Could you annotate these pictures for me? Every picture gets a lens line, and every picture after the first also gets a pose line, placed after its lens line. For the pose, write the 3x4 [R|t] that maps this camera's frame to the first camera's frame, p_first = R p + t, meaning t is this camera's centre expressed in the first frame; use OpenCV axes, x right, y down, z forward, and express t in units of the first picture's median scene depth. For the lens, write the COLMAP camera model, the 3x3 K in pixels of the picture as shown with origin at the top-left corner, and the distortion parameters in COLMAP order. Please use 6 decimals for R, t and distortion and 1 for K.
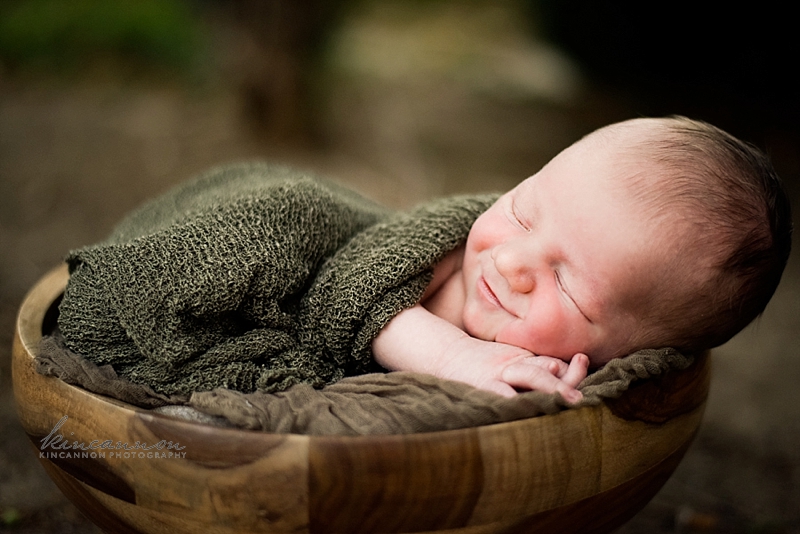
lens RADIAL K [[1190.5, 0, 400.7], [0, 1190.5, 268.0], [0, 0, 1]] dist [-0.104117, 0.000000]
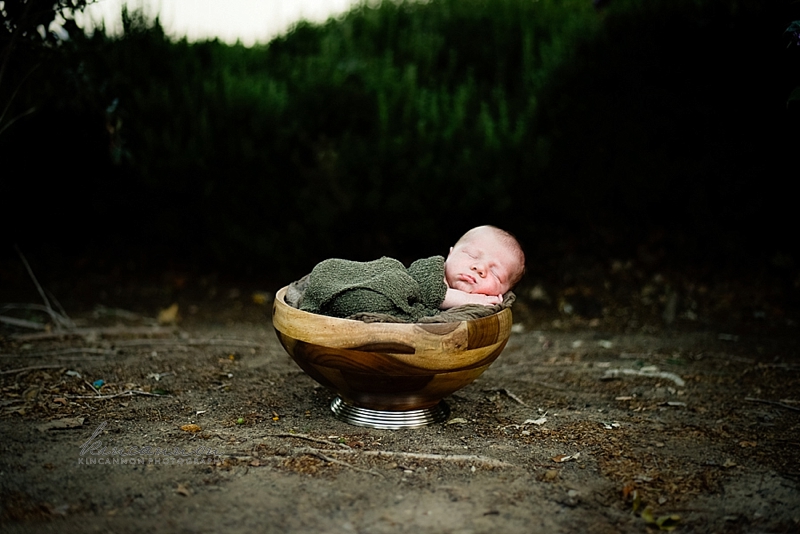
lens RADIAL K [[1190.5, 0, 400.2], [0, 1190.5, 264.2], [0, 0, 1]] dist [-0.104117, 0.000000]
pose [[0.761885, -0.088527, 0.641634, -2.332187], [0.154153, 0.986935, -0.046874, 0.106752], [-0.629101, 0.134622, 0.765577, -1.500677]]
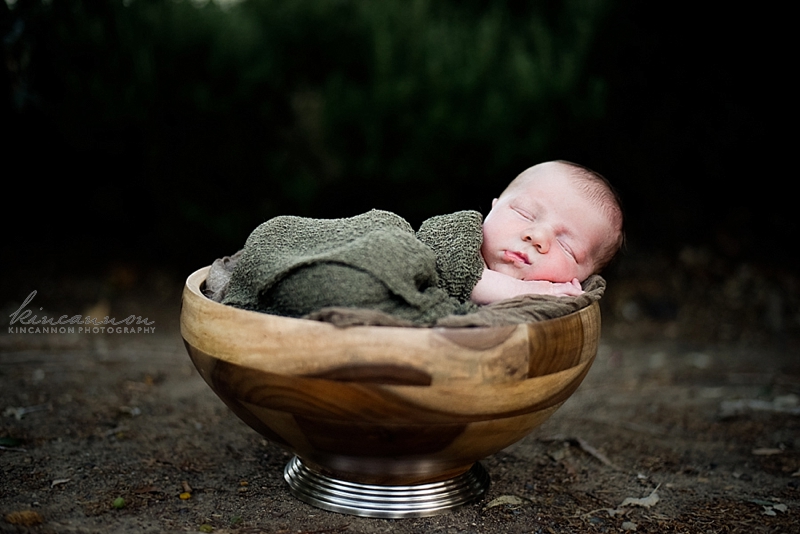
lens RADIAL K [[1190.5, 0, 400.5], [0, 1190.5, 269.9], [0, 0, 1]] dist [-0.104117, 0.000000]
pose [[0.764950, -0.085550, 0.638383, -1.357106], [0.152000, 0.987123, -0.049851, 0.114746], [-0.625898, 0.135168, 0.768103, -0.321982]]
